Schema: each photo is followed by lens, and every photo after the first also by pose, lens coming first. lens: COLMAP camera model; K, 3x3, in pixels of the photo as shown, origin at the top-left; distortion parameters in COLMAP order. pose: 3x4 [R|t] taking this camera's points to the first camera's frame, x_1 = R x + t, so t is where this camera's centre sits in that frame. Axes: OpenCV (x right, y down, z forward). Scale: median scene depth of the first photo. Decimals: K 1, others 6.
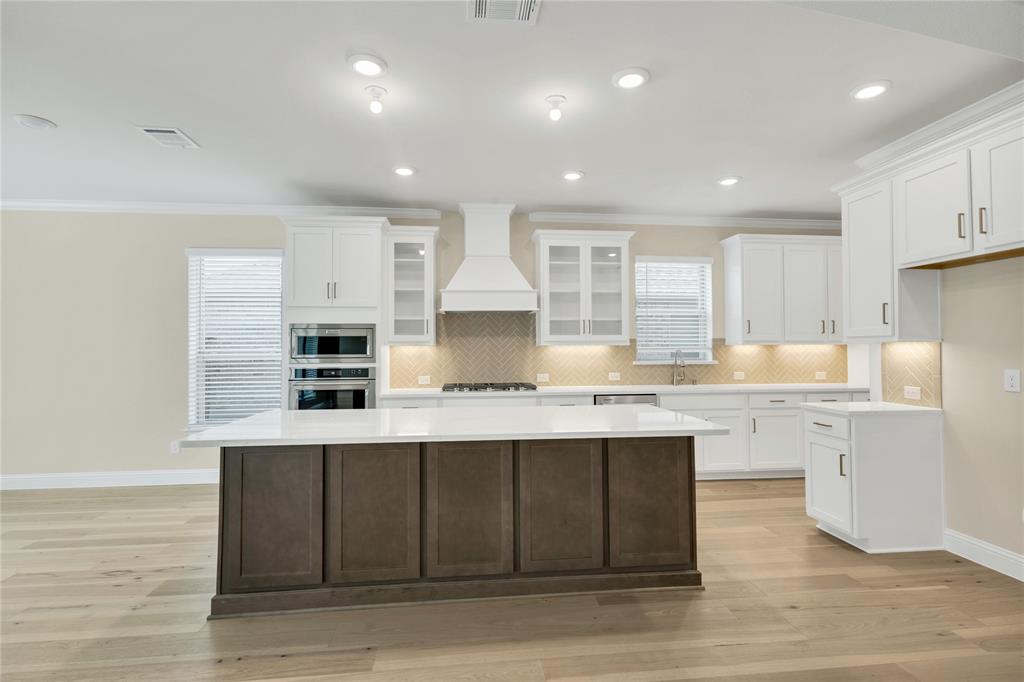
lens RADIAL K [[493.6, 0, 508.9], [0, 493.6, 336.3], [0, 0, 1]] dist [0.002844, -0.000320]
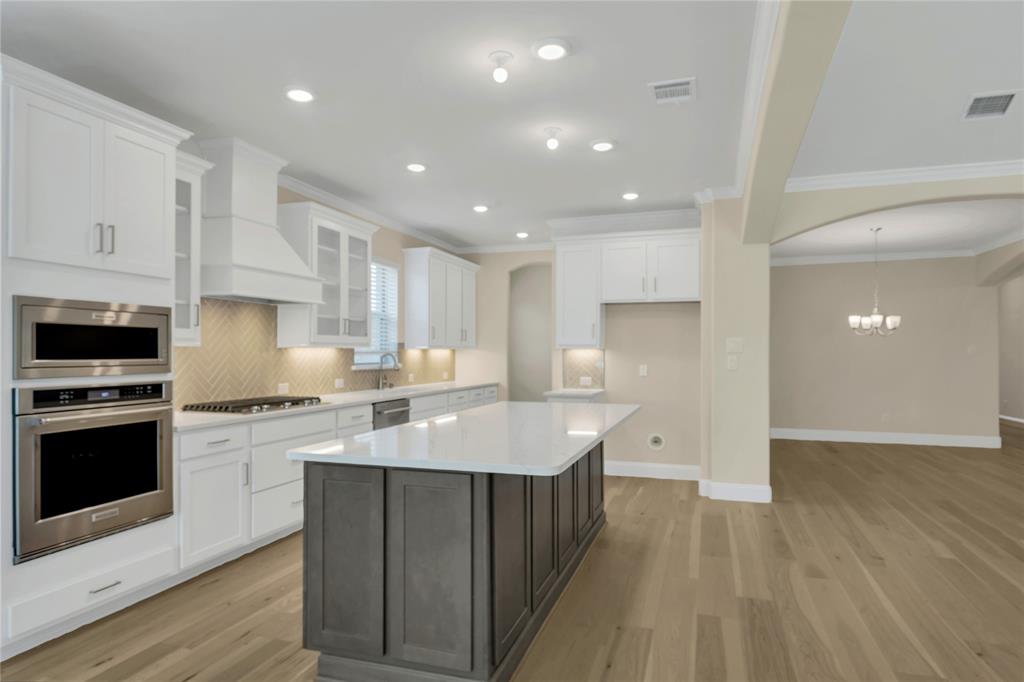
lens RADIAL K [[596.5, 0, 515.9], [0, 596.5, 346.1], [0, 0, 1]] dist [-0.005049, -0.000866]
pose [[0.404653, 0.015557, 0.914338, -0.681973], [-0.026486, 0.999635, -0.005287, 0.012266], [-0.914087, -0.022078, 0.404917, 0.300106]]
